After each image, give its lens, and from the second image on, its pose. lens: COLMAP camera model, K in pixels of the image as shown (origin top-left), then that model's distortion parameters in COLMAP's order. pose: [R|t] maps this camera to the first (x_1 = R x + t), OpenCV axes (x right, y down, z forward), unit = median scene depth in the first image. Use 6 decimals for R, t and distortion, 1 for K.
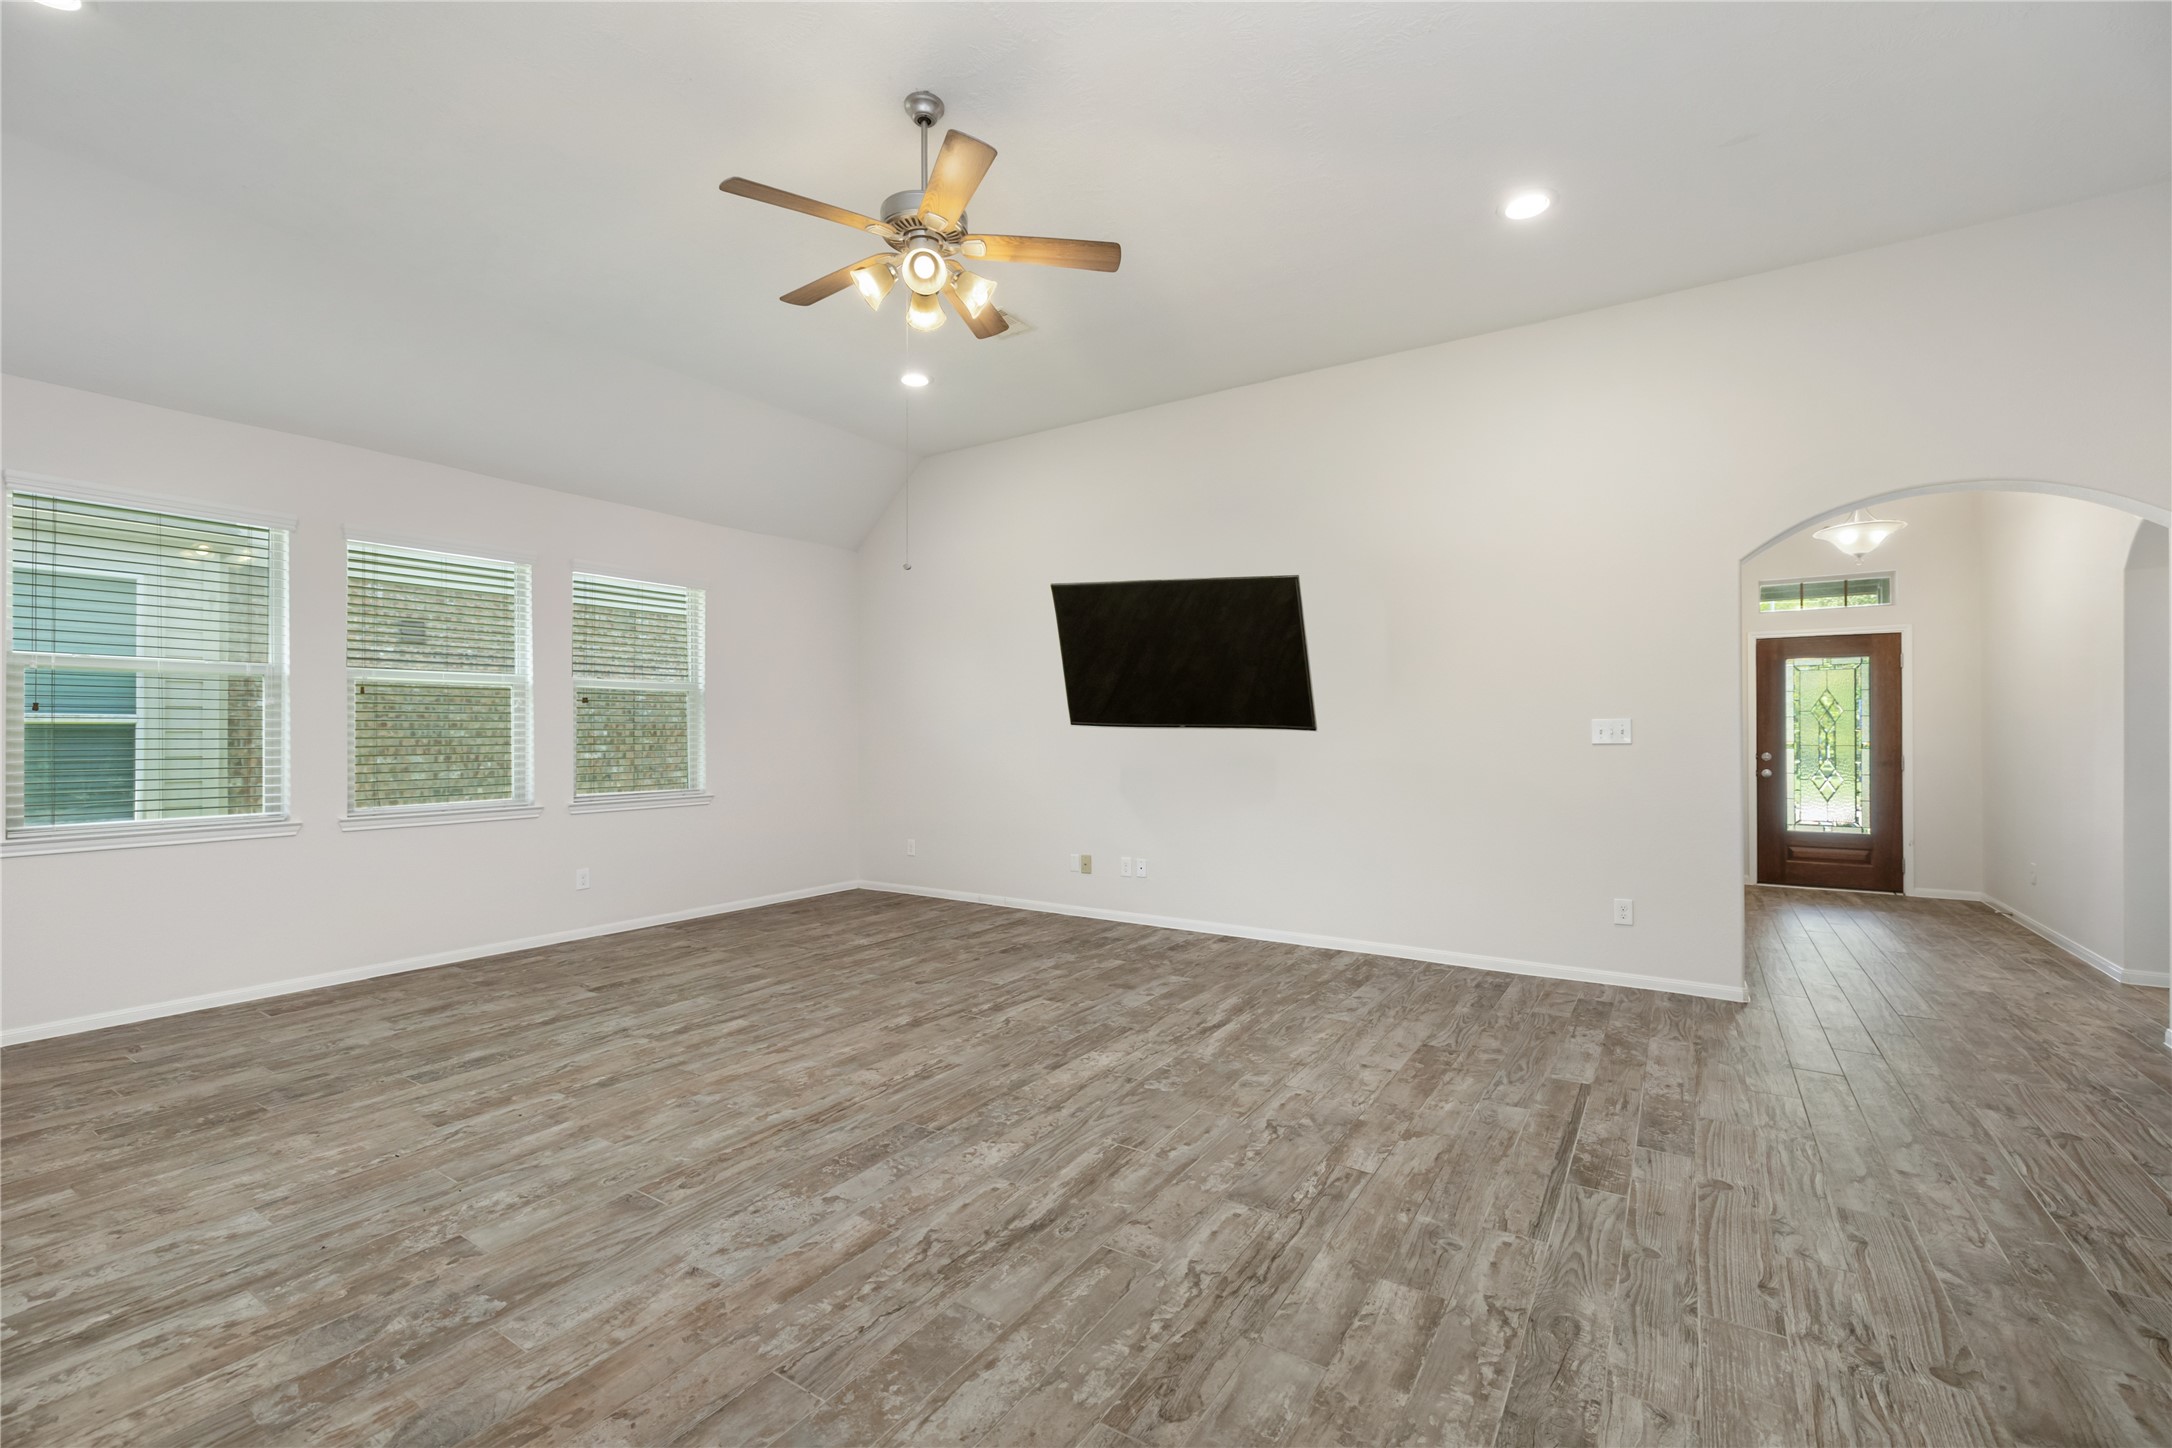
lens RADIAL K [[923.2, 0, 1085.0], [0, 923.2, 730.9], [0, 0, 1]] dist [-0.004907, -0.000197]
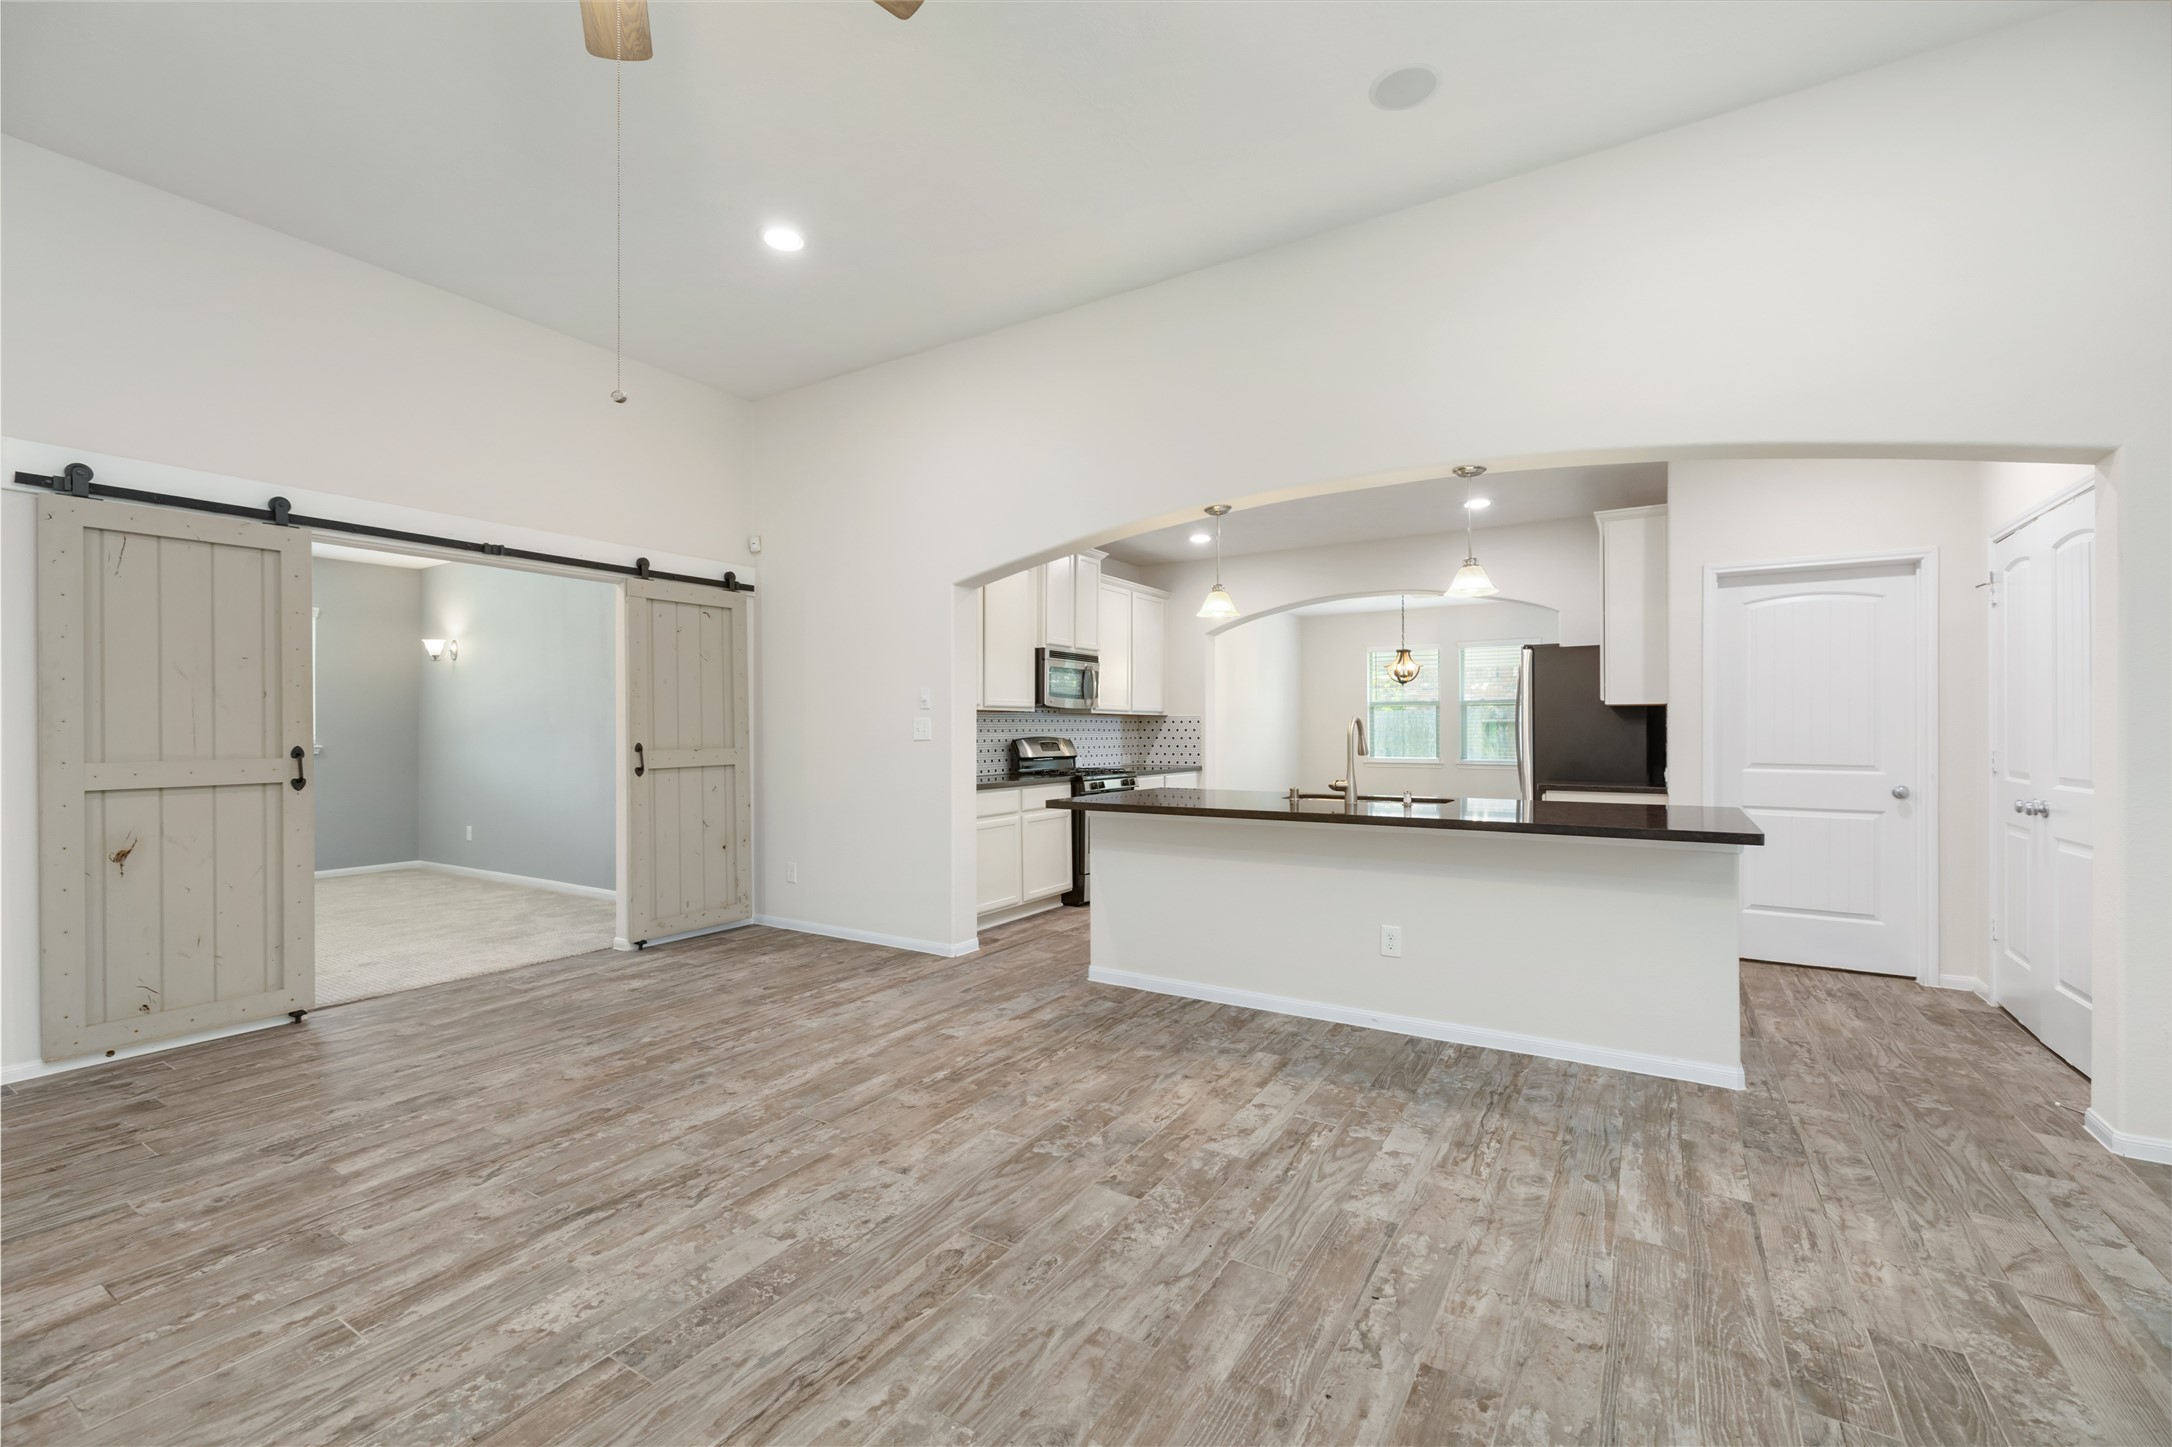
lens RADIAL K [[923.2, 0, 1090.4], [0, 923.2, 724.0], [0, 0, 1]] dist [-0.004907, -0.000197]
pose [[-0.999787, 0.004731, -0.020100, -0.607845], [0.005001, 0.999897, -0.013418, 0.012523], [0.020034, -0.013516, -0.999708, 2.087551]]
